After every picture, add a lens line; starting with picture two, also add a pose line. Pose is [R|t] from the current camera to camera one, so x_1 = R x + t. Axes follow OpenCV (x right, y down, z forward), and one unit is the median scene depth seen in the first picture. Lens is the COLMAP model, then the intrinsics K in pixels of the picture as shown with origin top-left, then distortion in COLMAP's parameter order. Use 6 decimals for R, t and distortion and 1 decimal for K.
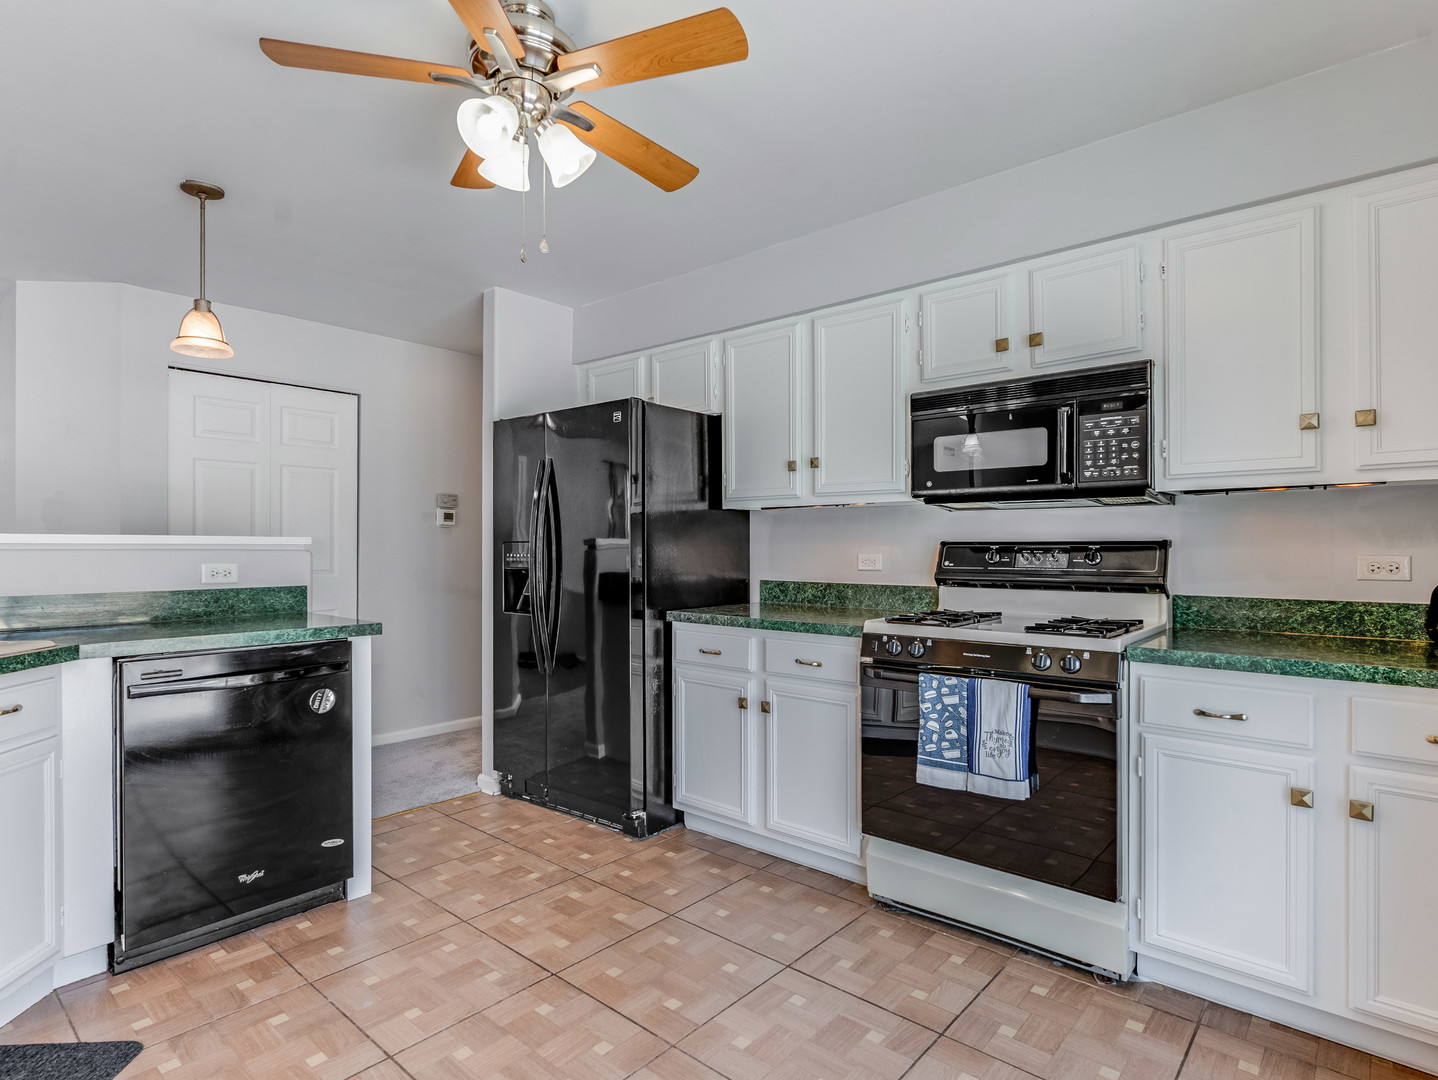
lens RADIAL K [[767.7, 0, 723.8], [0, 767.7, 548.6], [0, 0, 1]] dist [0.000021, -0.000341]
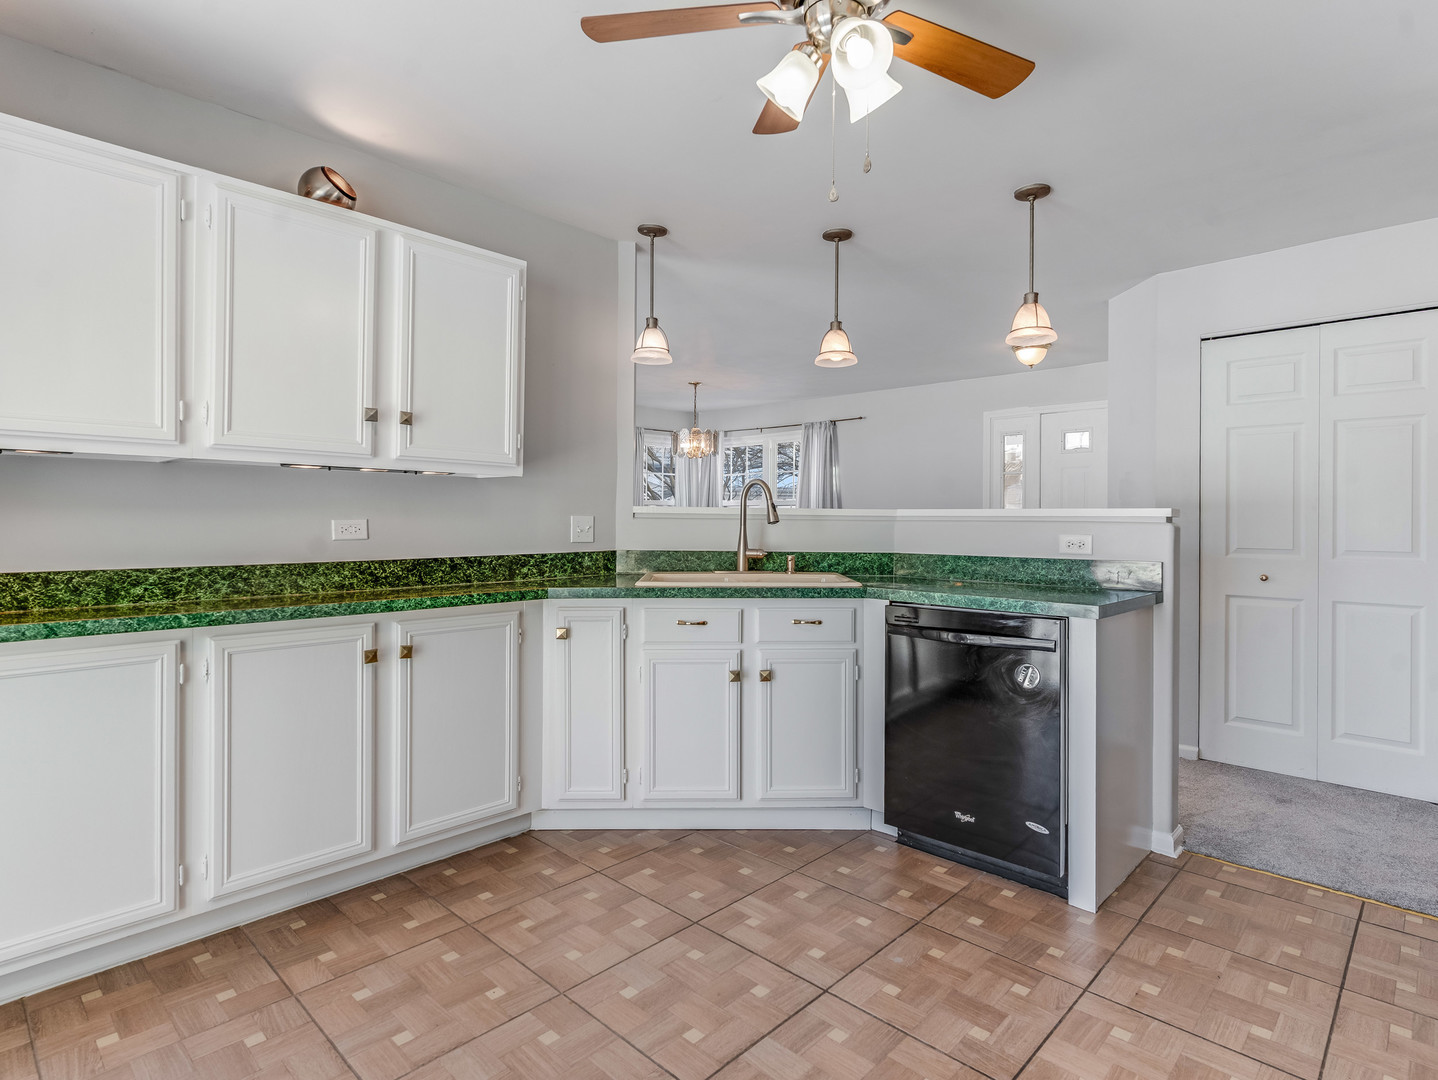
lens RADIAL K [[767.1, 0, 719.0], [0, 767.1, 540.0], [0, 0, 1]] dist [-0.000043, 0.000417]
pose [[-0.050178, 0.023431, -0.998465, 0.491810], [-0.009416, 0.999669, 0.023932, 0.007403], [0.998696, 0.010603, -0.049941, 0.705287]]
